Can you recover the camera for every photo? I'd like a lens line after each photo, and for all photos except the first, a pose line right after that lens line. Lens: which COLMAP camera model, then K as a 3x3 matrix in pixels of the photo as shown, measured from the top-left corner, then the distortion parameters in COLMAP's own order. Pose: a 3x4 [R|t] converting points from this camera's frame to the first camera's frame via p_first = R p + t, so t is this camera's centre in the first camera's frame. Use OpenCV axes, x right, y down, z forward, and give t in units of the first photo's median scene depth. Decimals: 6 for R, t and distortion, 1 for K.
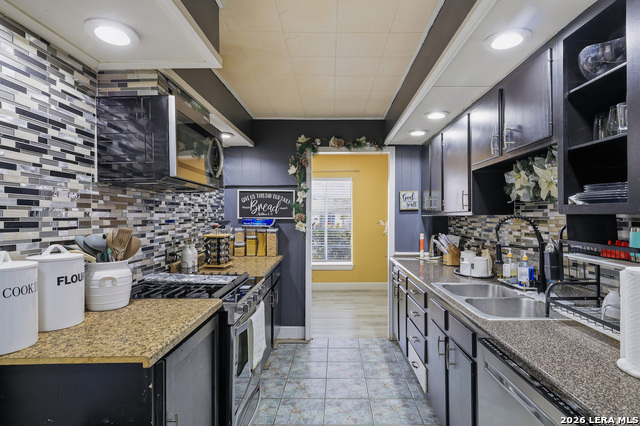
lens RADIAL K [[344.9, 0, 323.4], [0, 344.9, 215.7], [0, 0, 1]] dist [0.001595, 0.000609]
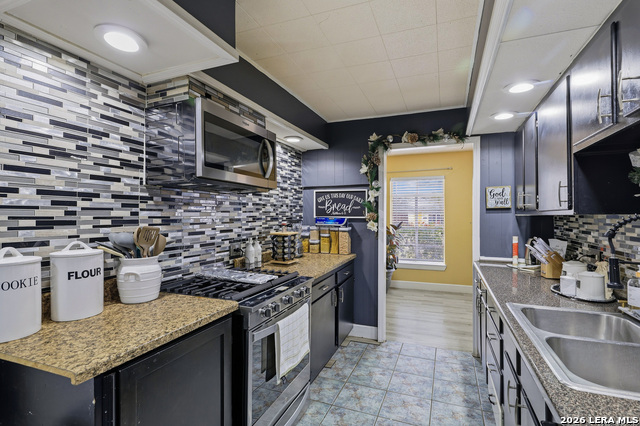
lens RADIAL K [[300.7, 0, 320.0], [0, 300.7, 213.0], [0, 0, 1]] dist [-0.000882, -0.000300]
pose [[0.933306, -0.000965, -0.359080, 0.152309], [-0.001116, 0.999984, -0.005586, -0.000797], [0.359080, 0.005614, 0.933290, 0.208918]]
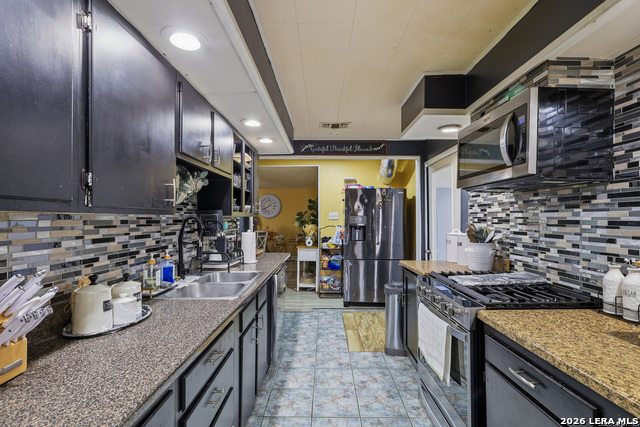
lens RADIAL K [[295.5, 0, 322.5], [0, 295.5, 215.9], [0, 0, 1]] dist [0.002065, -0.000040]
pose [[-0.999540, 0.002609, -0.030218, 0.118547], [0.002840, 0.999967, -0.007606, 0.004974], [0.030197, -0.007688, -0.999514, 1.545229]]
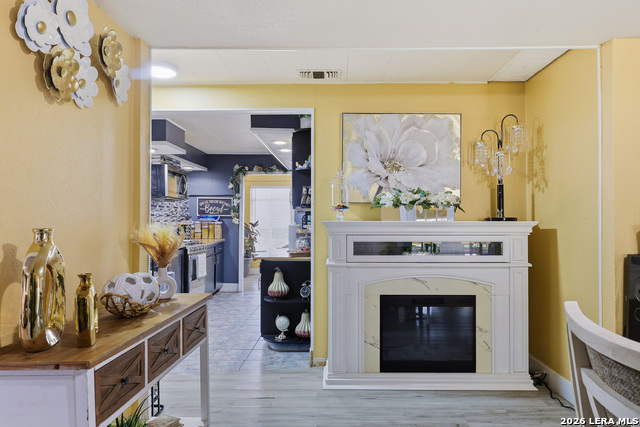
lens RADIAL K [[442.9, 0, 320.0], [0, 442.9, 213.5], [0, 0, 1]] dist [-0.001592, 0.000667]
pose [[0.999982, 0.003299, -0.005064, 0.501385], [-0.003385, 0.999849, -0.017060, 0.046849], [0.005007, 0.017077, 0.999842, -1.587876]]
